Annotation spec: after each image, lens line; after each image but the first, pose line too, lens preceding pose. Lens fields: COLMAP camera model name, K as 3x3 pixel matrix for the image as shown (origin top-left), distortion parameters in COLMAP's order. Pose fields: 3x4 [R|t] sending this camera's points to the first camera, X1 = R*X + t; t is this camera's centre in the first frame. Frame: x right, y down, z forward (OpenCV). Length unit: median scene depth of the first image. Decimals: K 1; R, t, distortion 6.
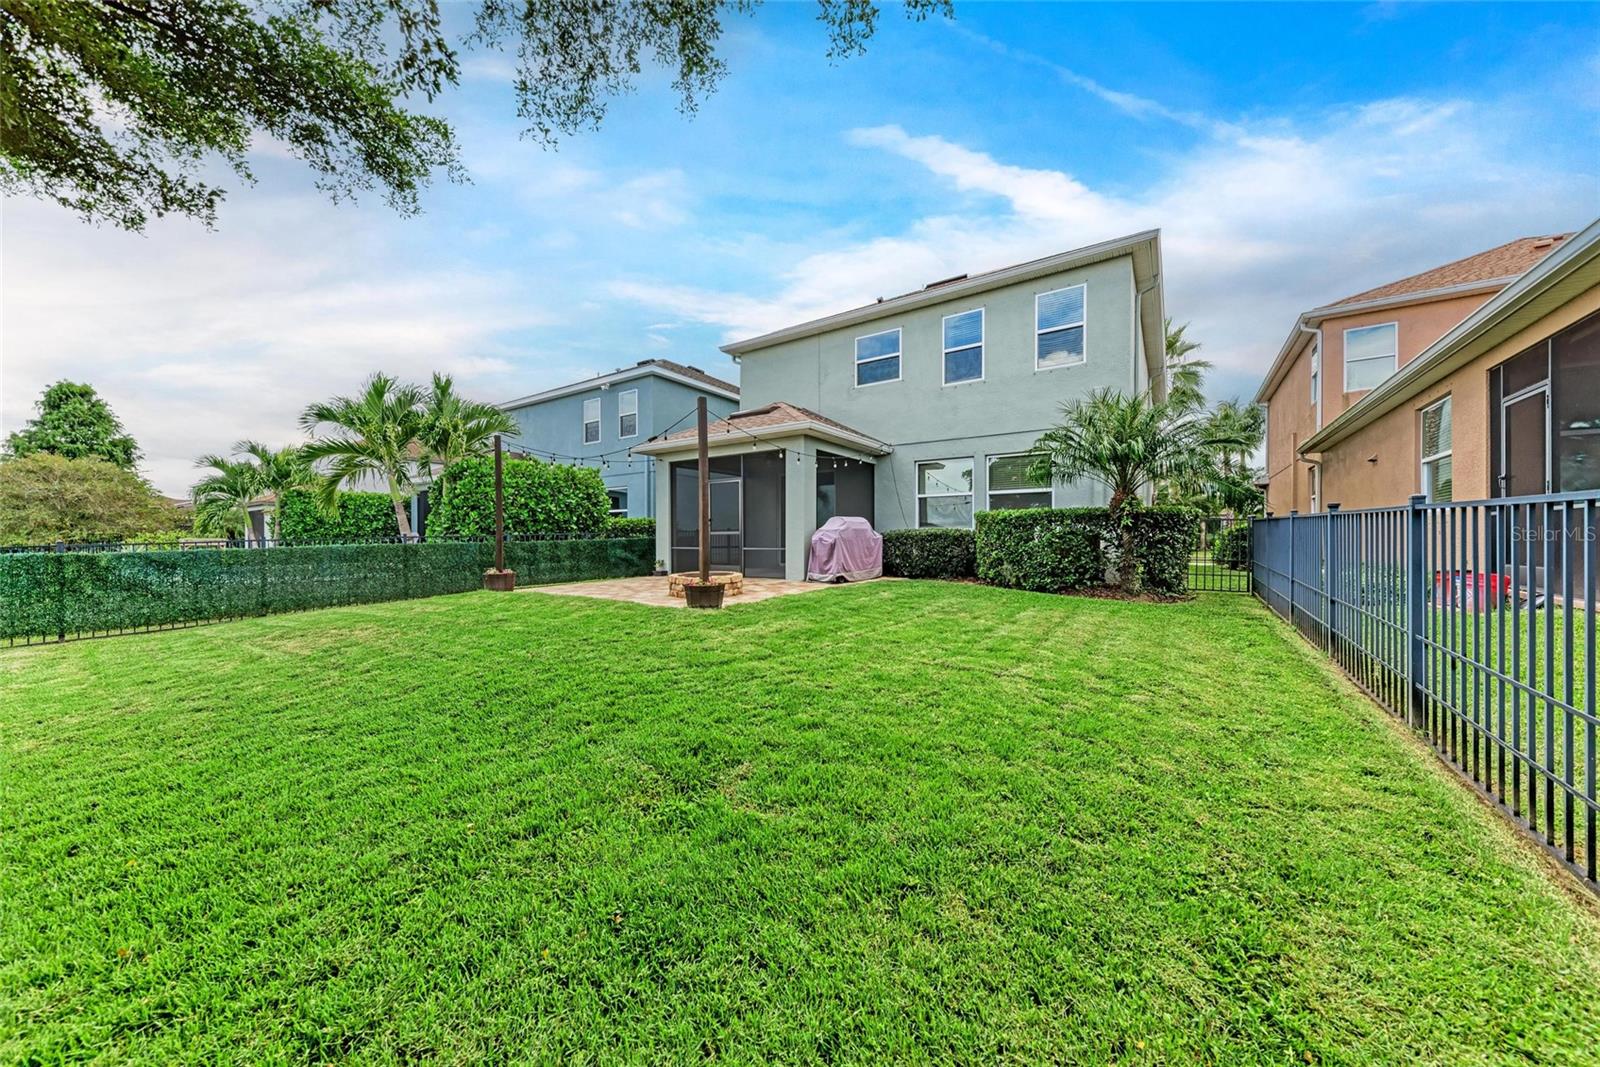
lens RADIAL K [[548.1, 0, 805.8], [0, 548.1, 538.8], [0, 0, 1]] dist [0.010604, -0.002541]
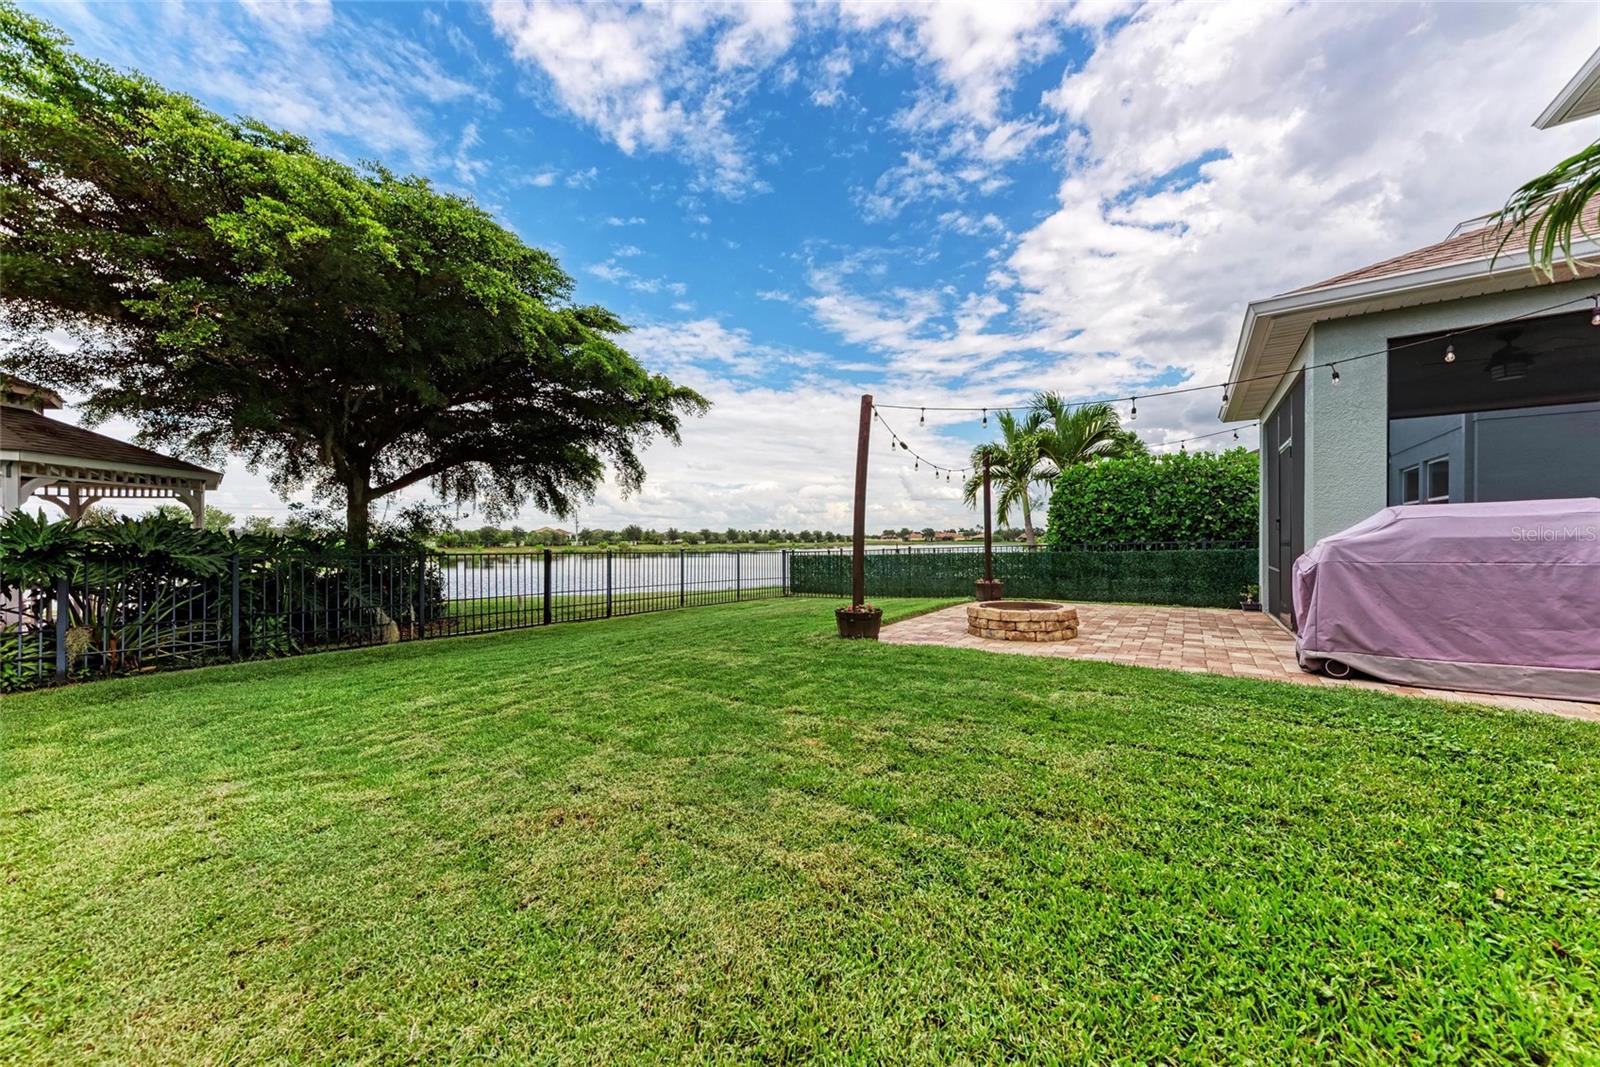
lens RADIAL K [[548.1, 0, 795.0], [0, 548.1, 541.4], [0, 0, 1]] dist [0.010604, -0.002541]
pose [[-0.039977, -0.000195, -0.999201, 0.388898], [0.007124, 0.999975, -0.000480, -0.014224], [0.999175, -0.007138, -0.039975, 0.521436]]
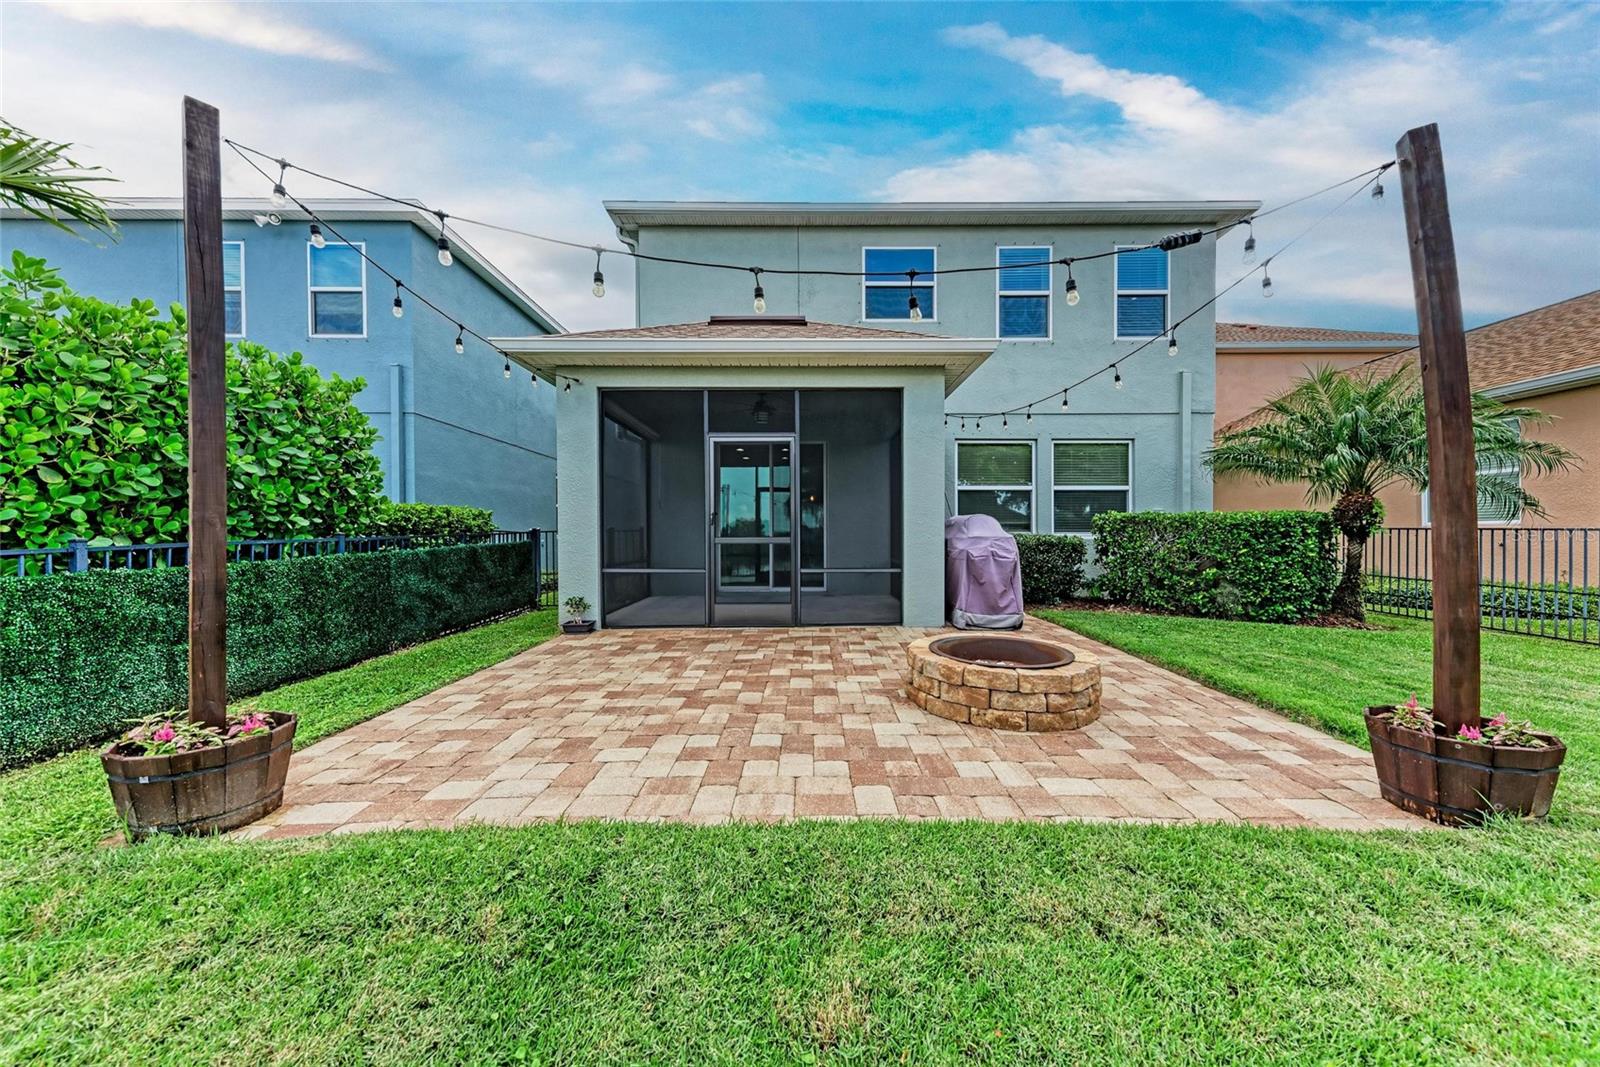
lens RADIAL K [[548.1, 0, 810.2], [0, 548.1, 541.4], [0, 0, 1]] dist [0.010604, -0.002541]
pose [[0.828146, -0.003338, 0.560503, -0.369886], [-0.002657, 0.999948, 0.009881, -0.014072], [-0.560507, -0.009672, 0.828093, 0.522734]]
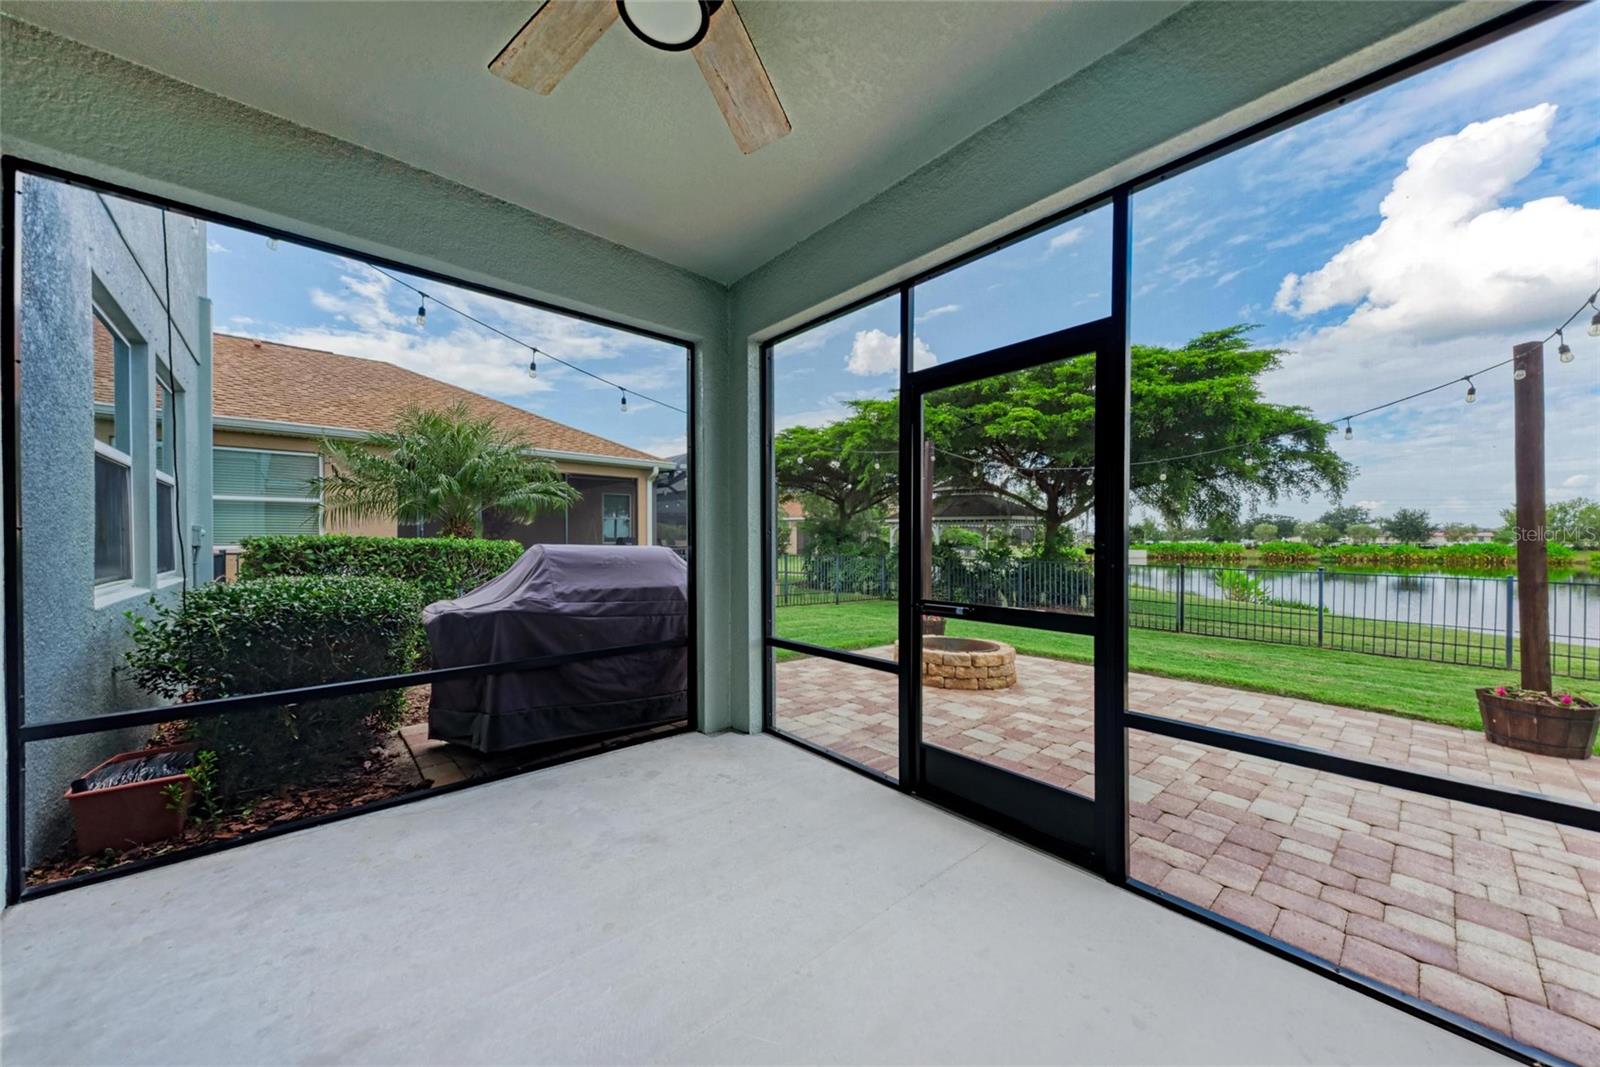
lens RADIAL K [[548.1, 0, 804.9], [0, 548.1, 540.1], [0, 0, 1]] dist [0.010604, -0.002541]
pose [[-0.968172, 0.004353, 0.250249, -0.120949], [0.002726, 0.999973, -0.006845, -0.035701], [-0.250272, -0.005945, -0.968157, 1.164273]]
